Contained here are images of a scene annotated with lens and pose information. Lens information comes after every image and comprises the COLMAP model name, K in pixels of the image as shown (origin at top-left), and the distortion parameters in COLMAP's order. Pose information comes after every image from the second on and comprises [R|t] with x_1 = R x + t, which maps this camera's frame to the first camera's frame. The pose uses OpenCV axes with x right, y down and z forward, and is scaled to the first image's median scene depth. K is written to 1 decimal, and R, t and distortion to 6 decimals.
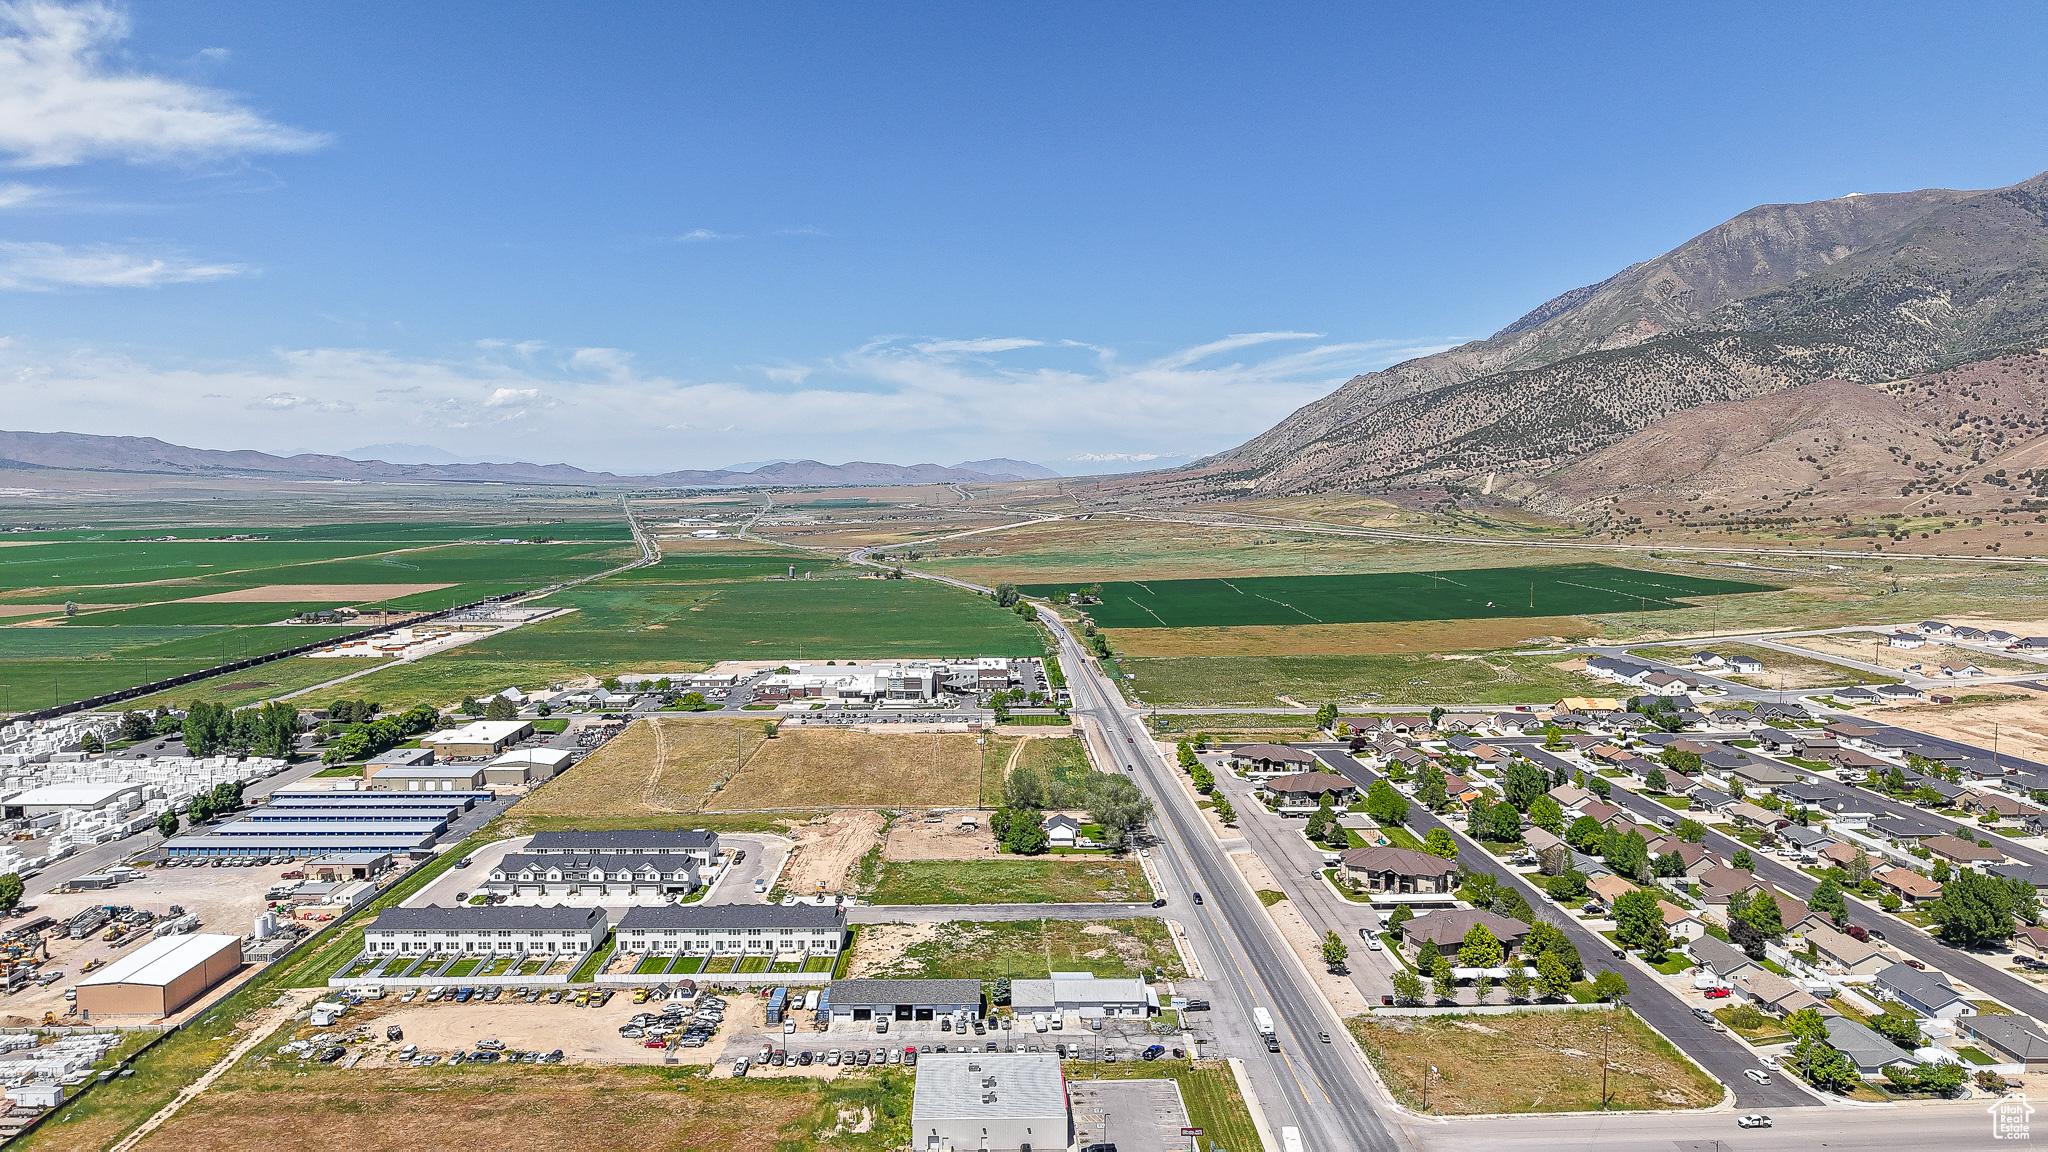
lens RADIAL K [[1362.8, 0, 1022.8], [0, 1362.8, 581.2], [0, 0, 1]] dist [0.051763, -0.064363]
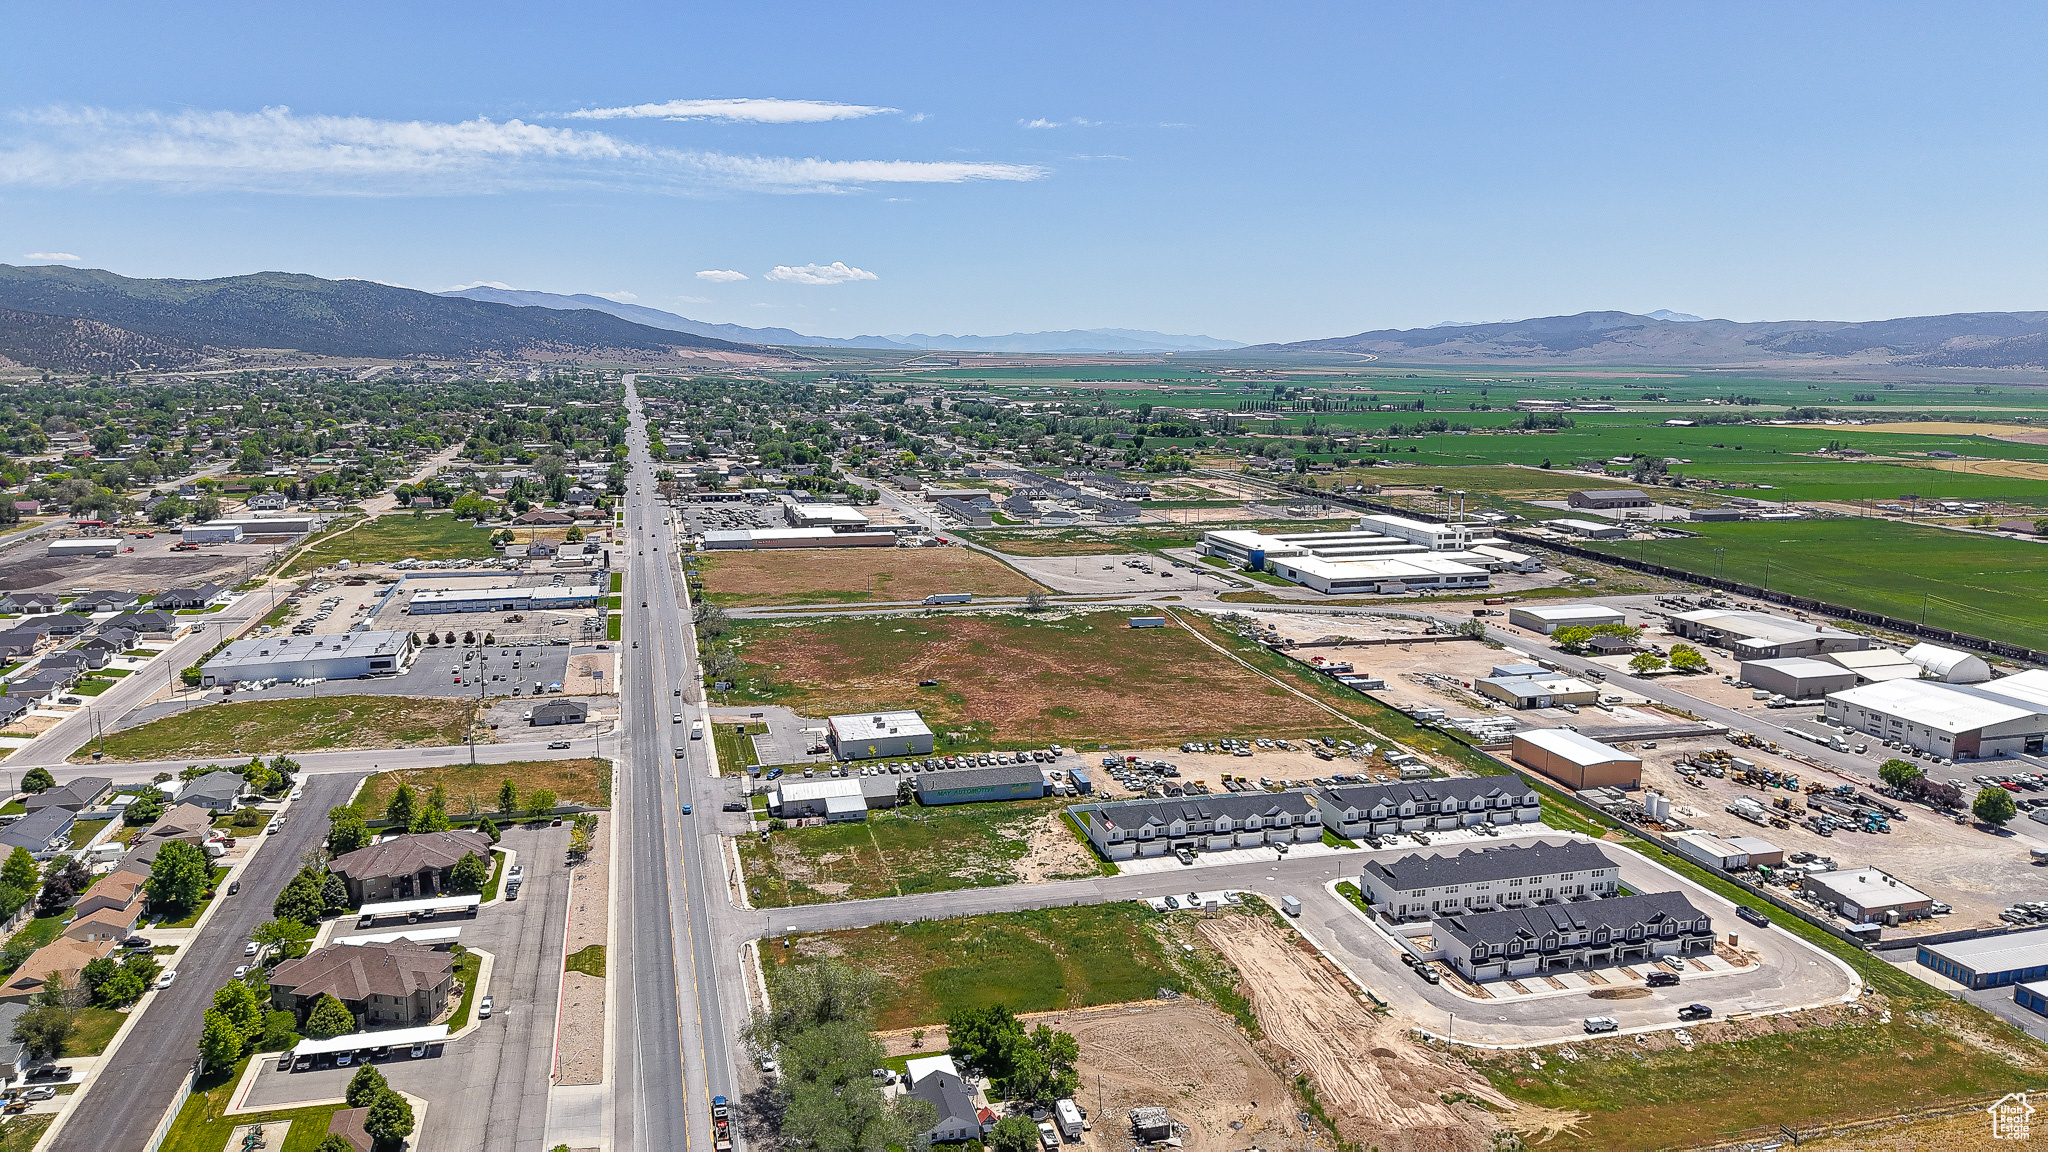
lens RADIAL K [[1362.8, 0, 1022.8], [0, 1362.8, 581.2], [0, 0, 1]] dist [0.051763, -0.064363]
pose [[-0.969497, 0.031776, -0.243036, 0.087921], [-0.030385, 0.968331, 0.247815, -0.090654], [0.243214, 0.247641, -0.937828, 1.114167]]
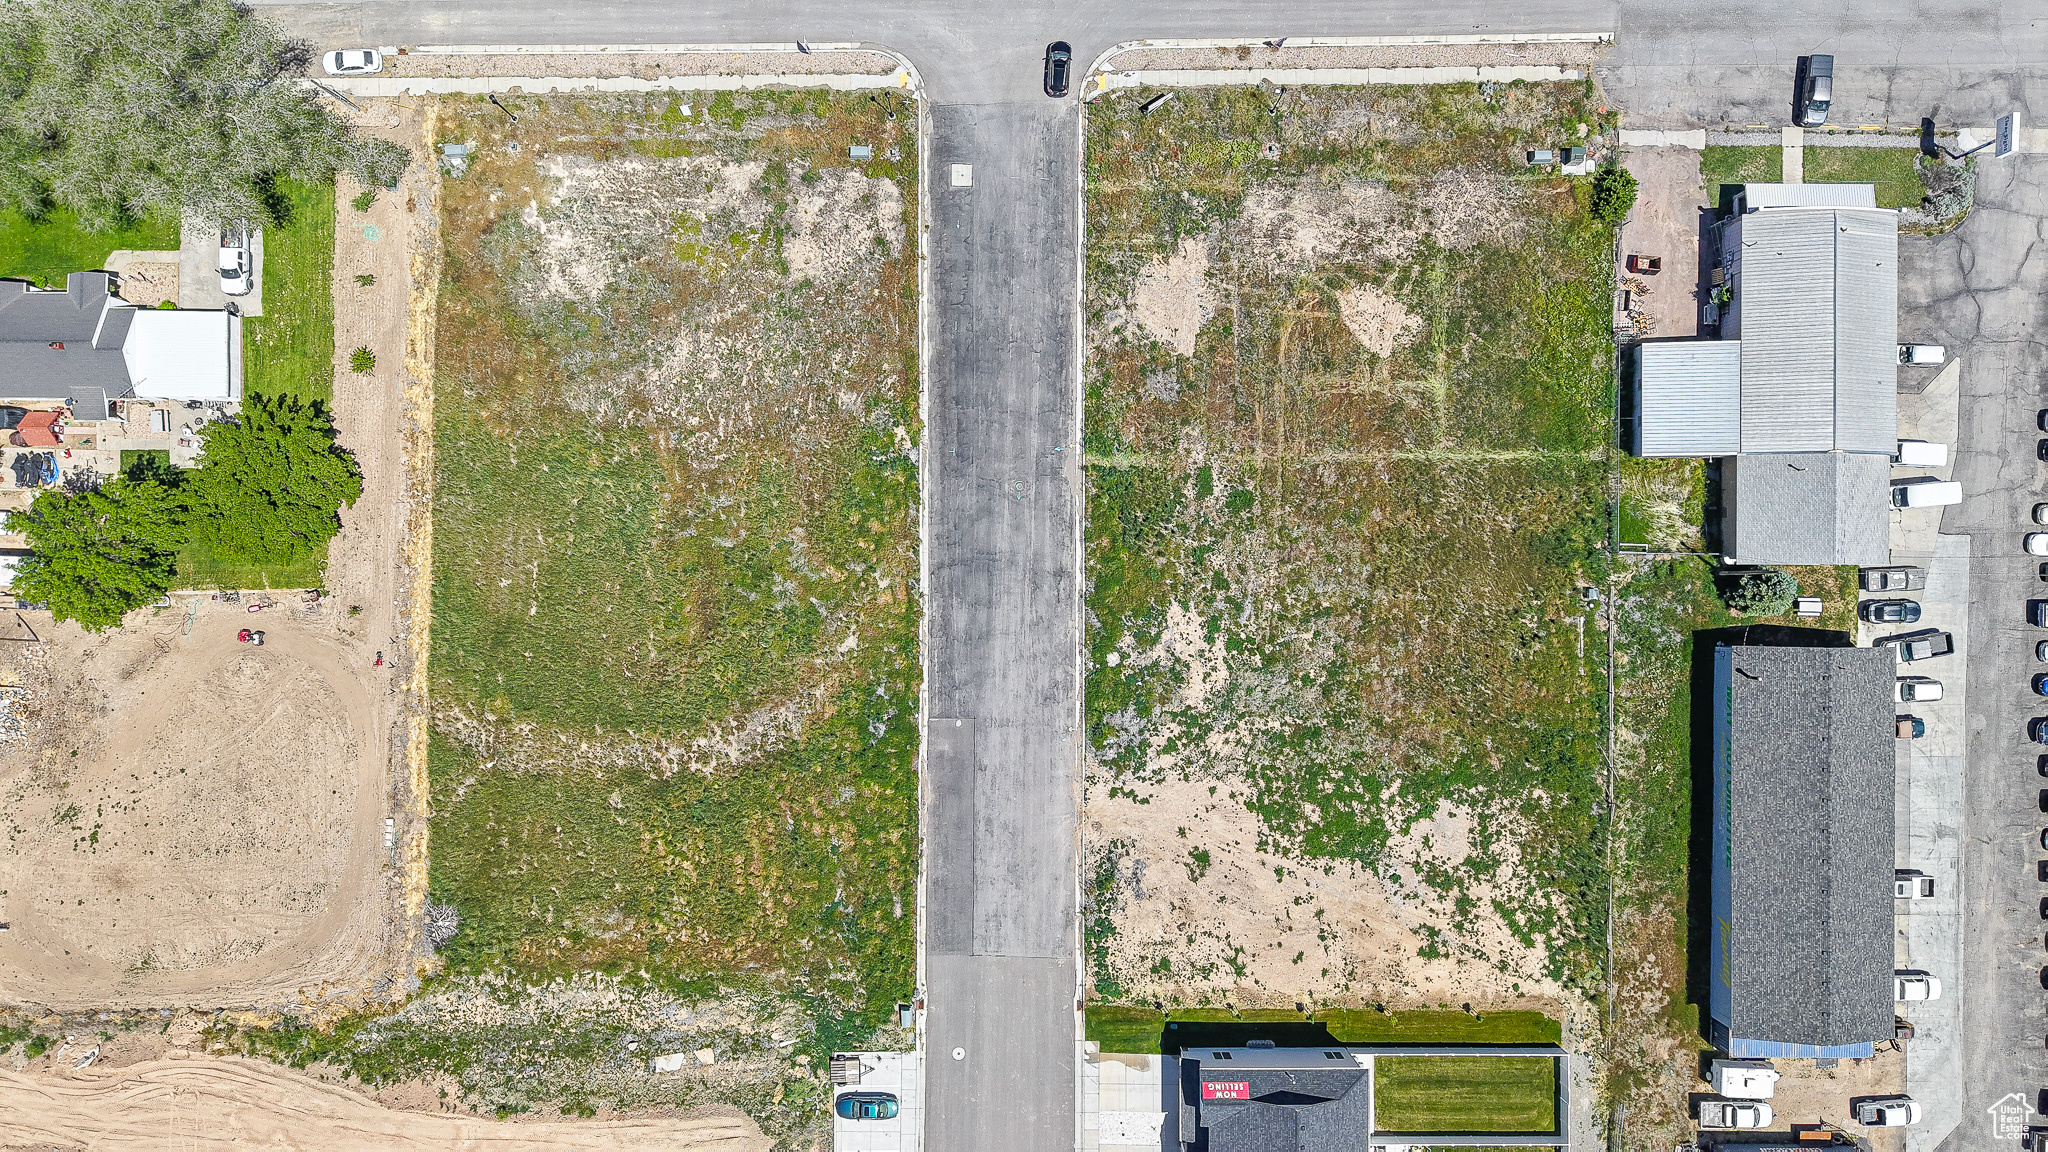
lens RADIAL K [[1365.7, 0, 1024.0], [0, 1365.7, 576.0], [0, 0, 1]] dist [0.013279, -0.003643]
pose [[0.021554, -0.999765, -0.002224, -0.008188], [0.071558, -0.000676, 0.997436, -0.050897], [-0.997204, -0.021658, 0.071526, 0.632566]]
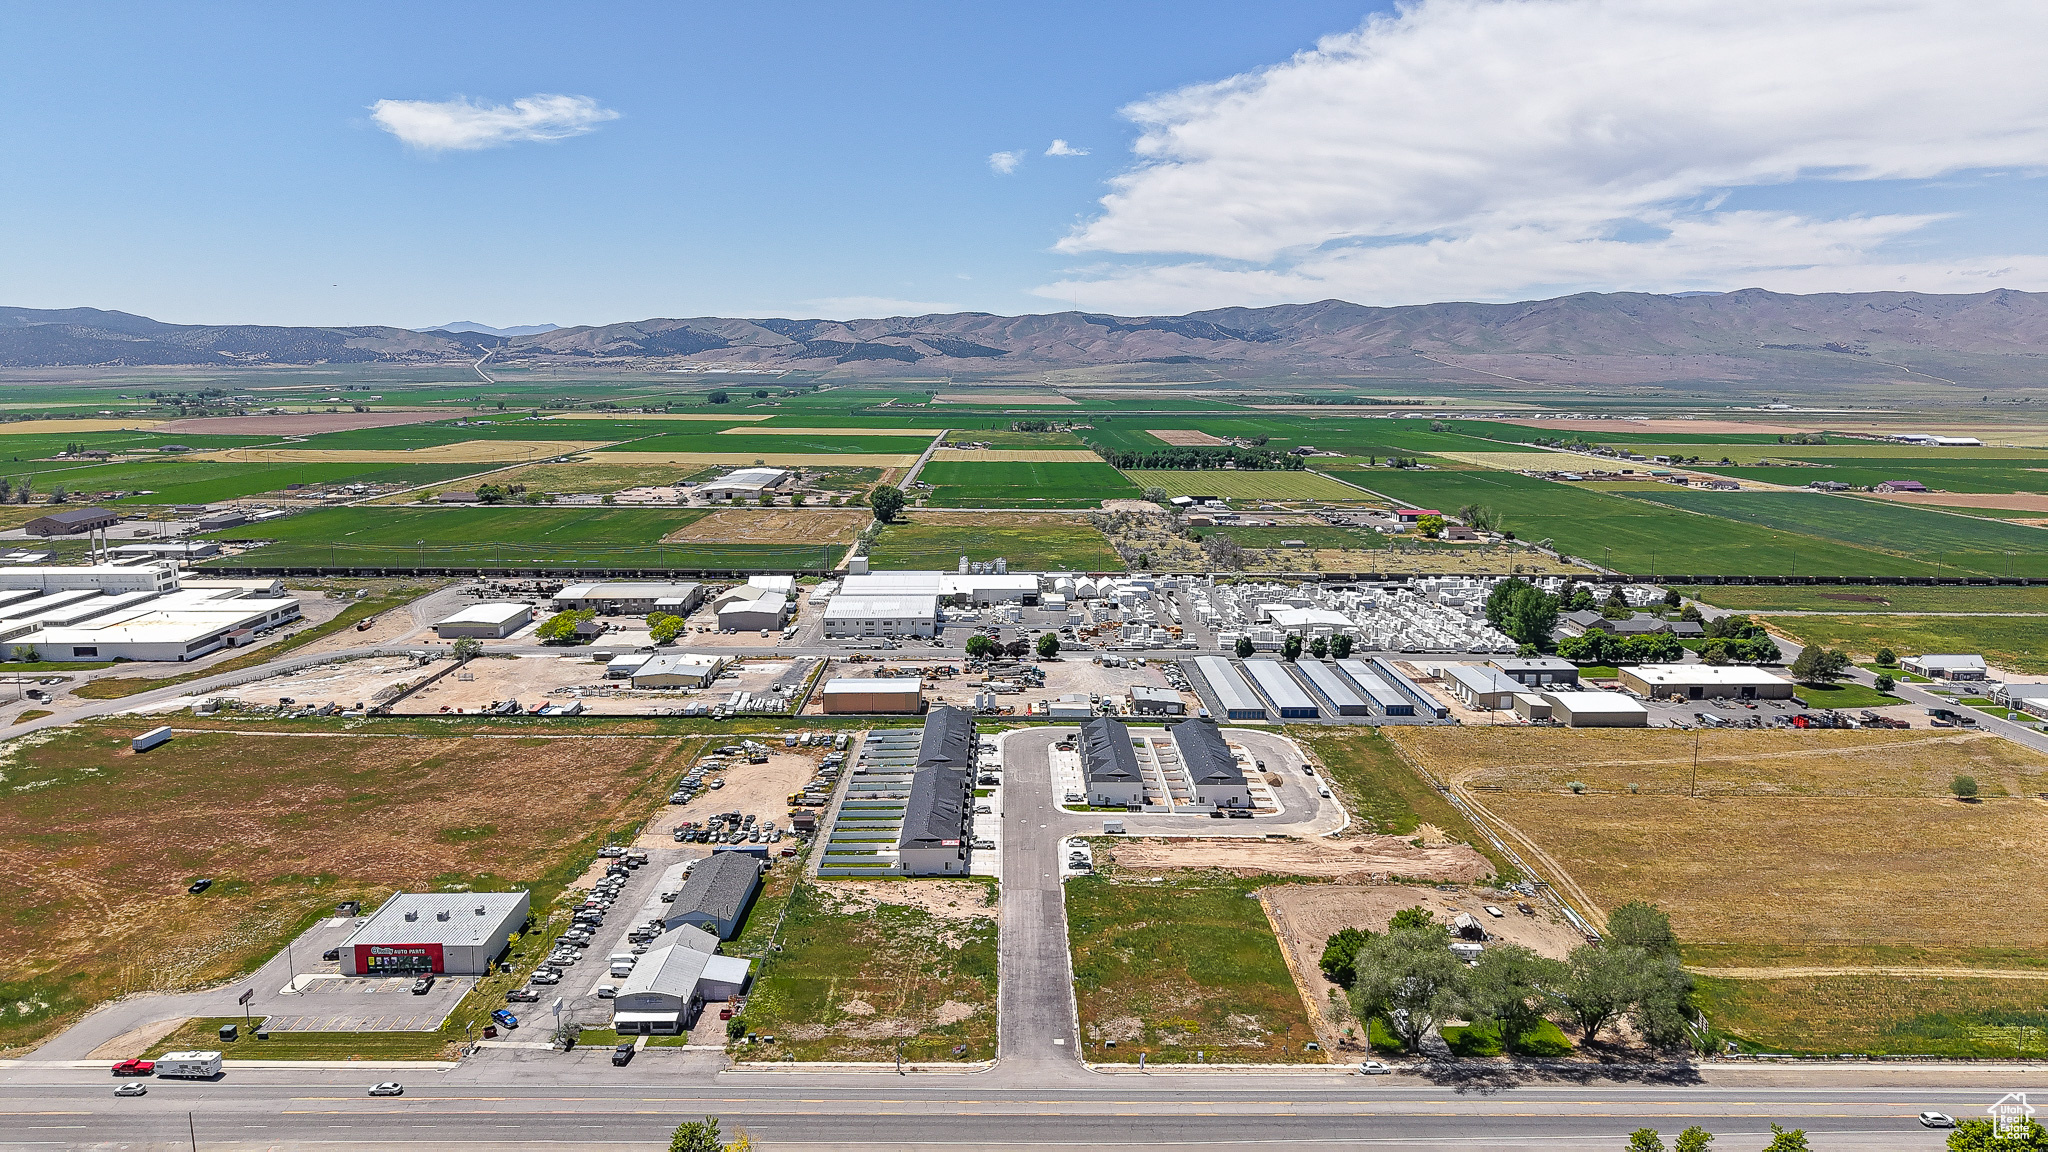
lens RADIAL K [[1362.8, 0, 1022.8], [0, 1362.8, 581.2], [0, 0, 1]] dist [0.051763, -0.064363]
pose [[-0.008667, 0.163320, -0.986535, 0.442243], [-0.084617, 0.982914, 0.163464, -0.048404], [0.996376, 0.084895, 0.005300, 0.633245]]
